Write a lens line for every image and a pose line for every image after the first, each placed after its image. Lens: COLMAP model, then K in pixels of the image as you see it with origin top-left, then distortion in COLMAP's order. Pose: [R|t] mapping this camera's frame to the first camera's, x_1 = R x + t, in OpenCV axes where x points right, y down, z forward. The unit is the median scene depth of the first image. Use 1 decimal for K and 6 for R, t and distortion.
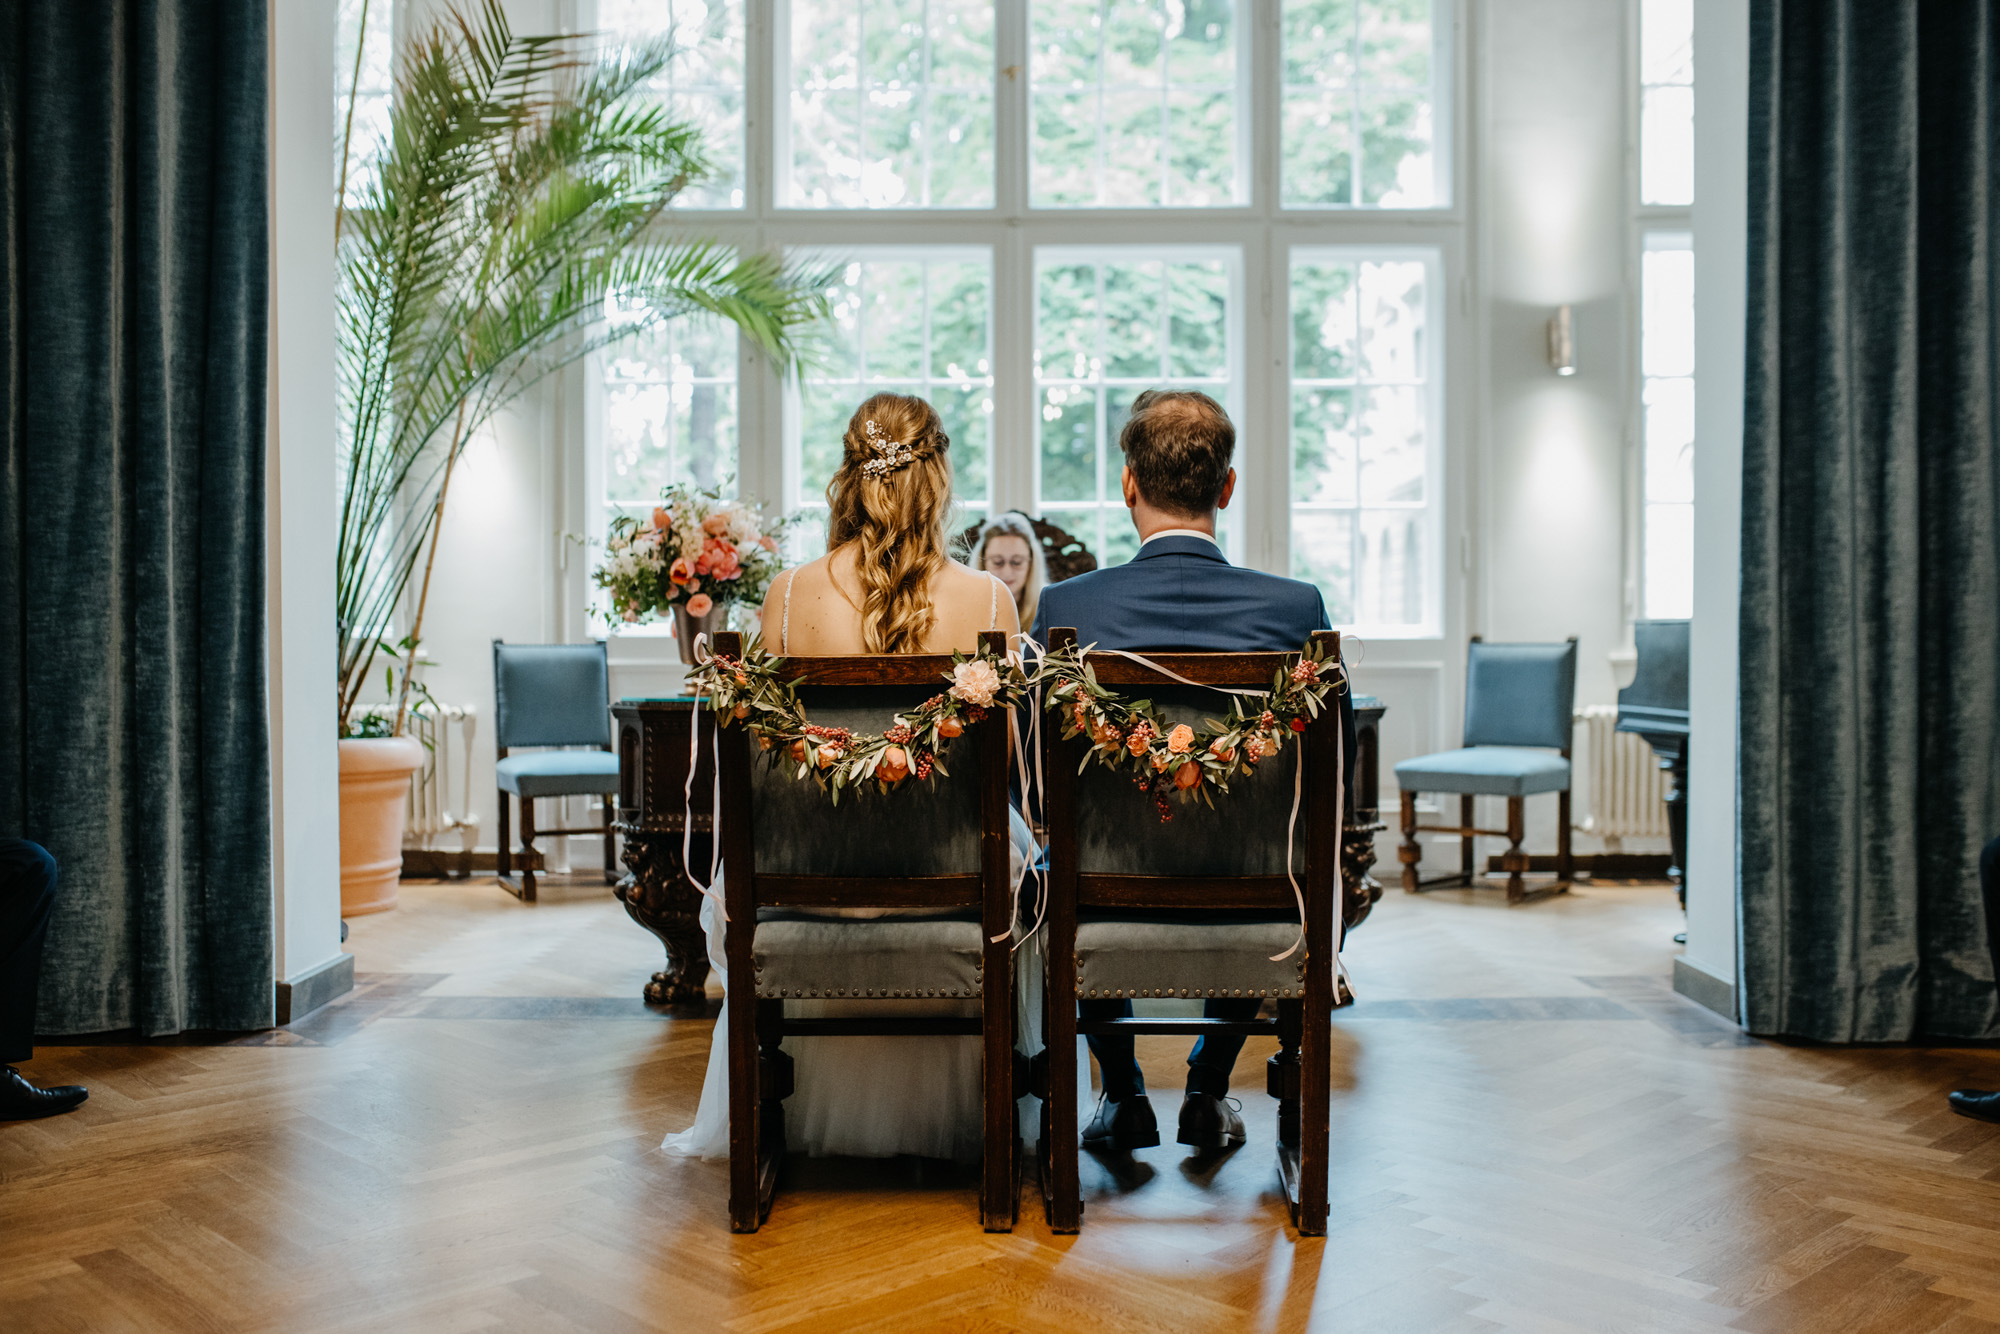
lens RADIAL K [[1983.0, 0, 1000.0], [0, 1983.0, 667.0], [0, 0, 1]] dist [-0.065878, 0.103730]
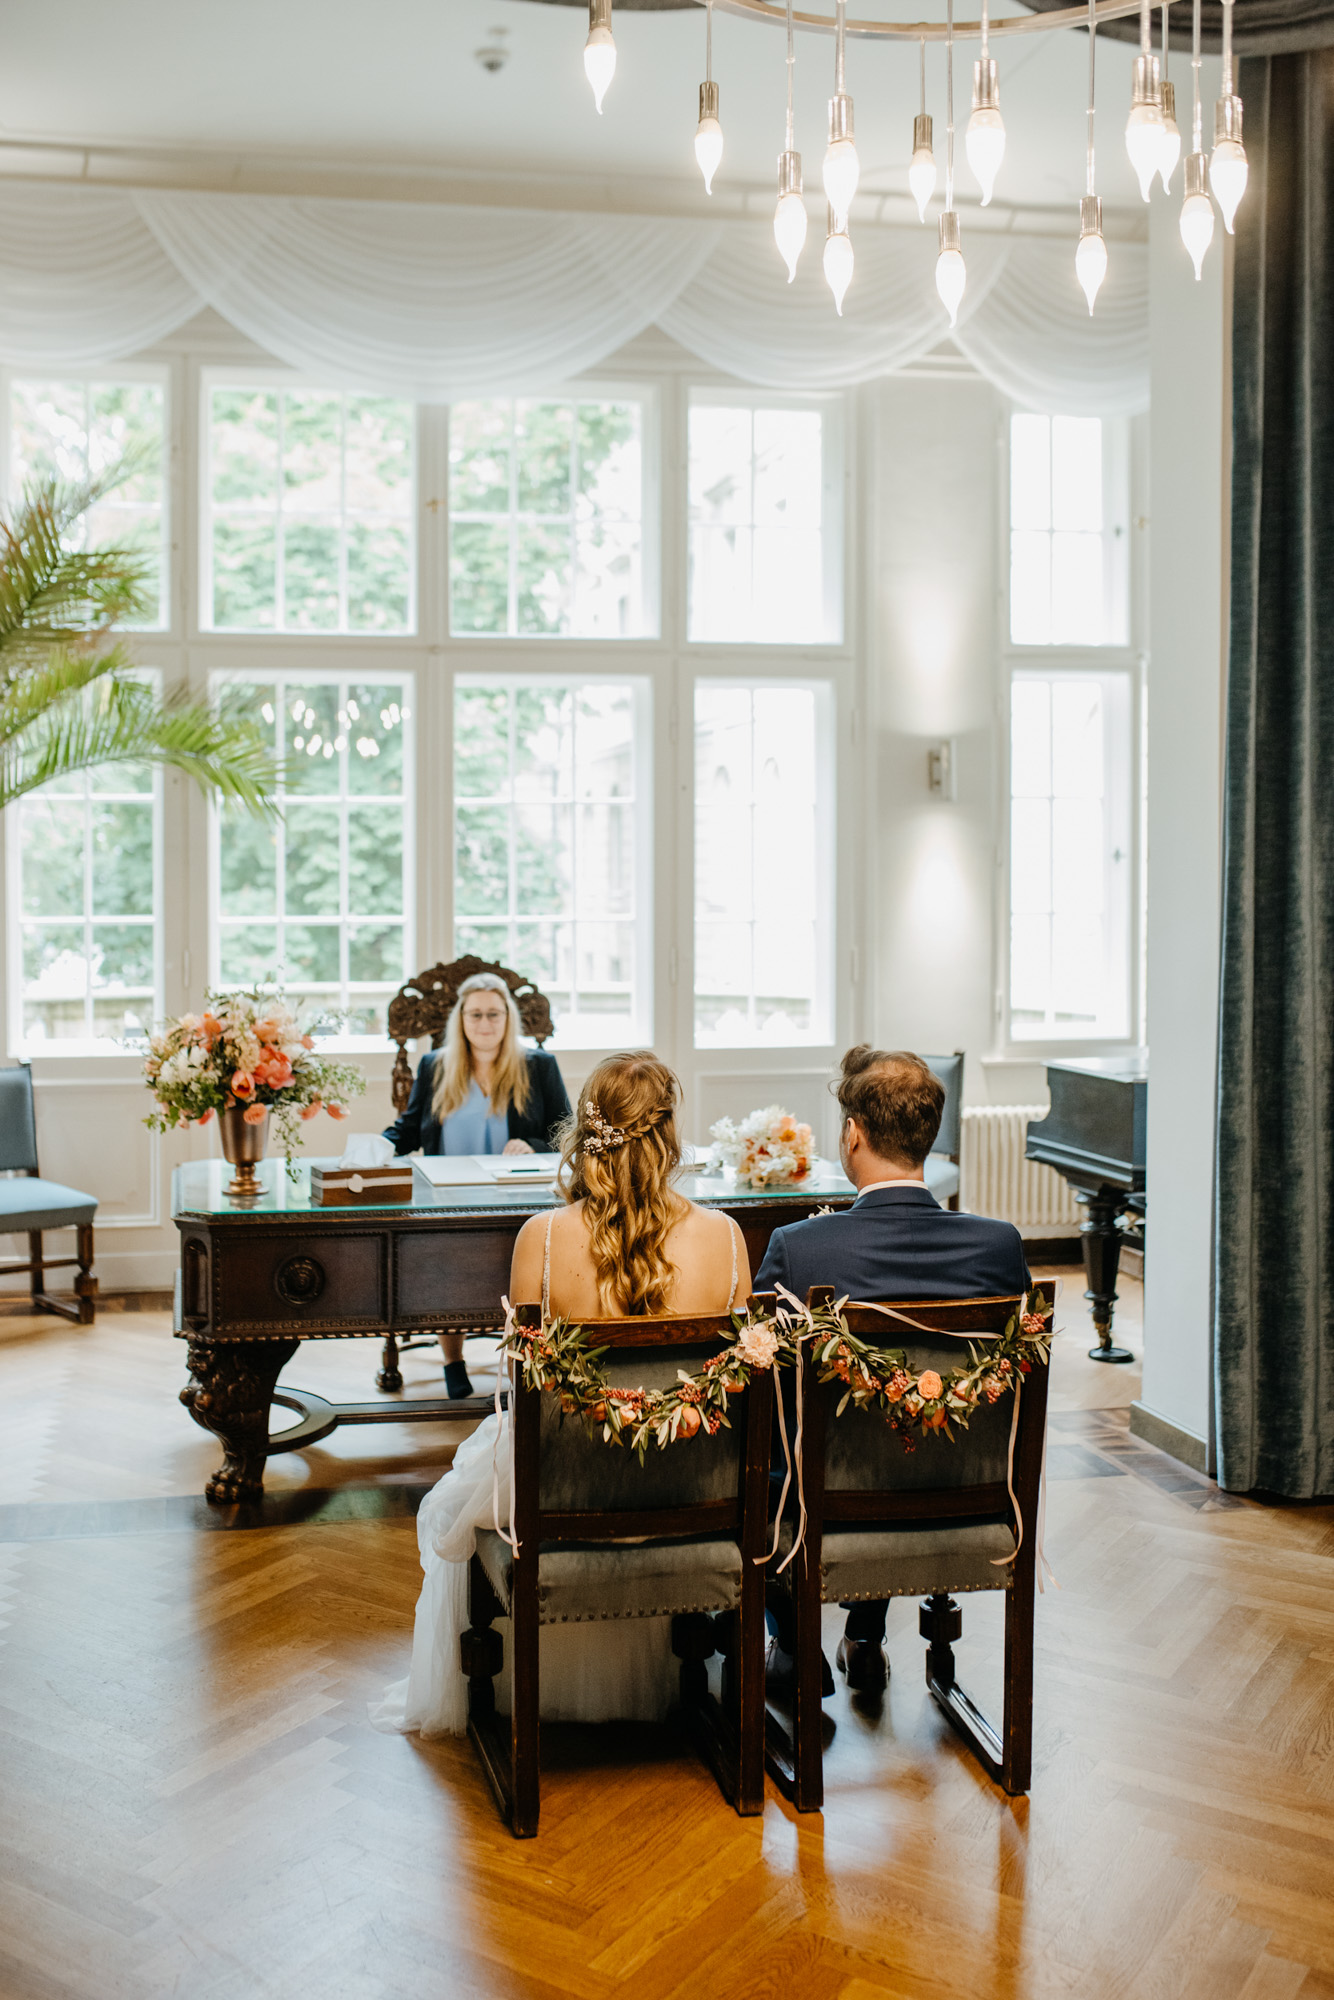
lens RADIAL K [[1983.0, 0, 573.7], [0, 1983.0, 932.7], [0, 0, 1]] dist [-0.065878, 0.103730]
pose [[0.981689, -0.005449, 0.190412, -0.209742], [0.003914, 0.999957, 0.008439, -0.151287], [-0.190450, -0.007539, 0.981668, -0.045855]]
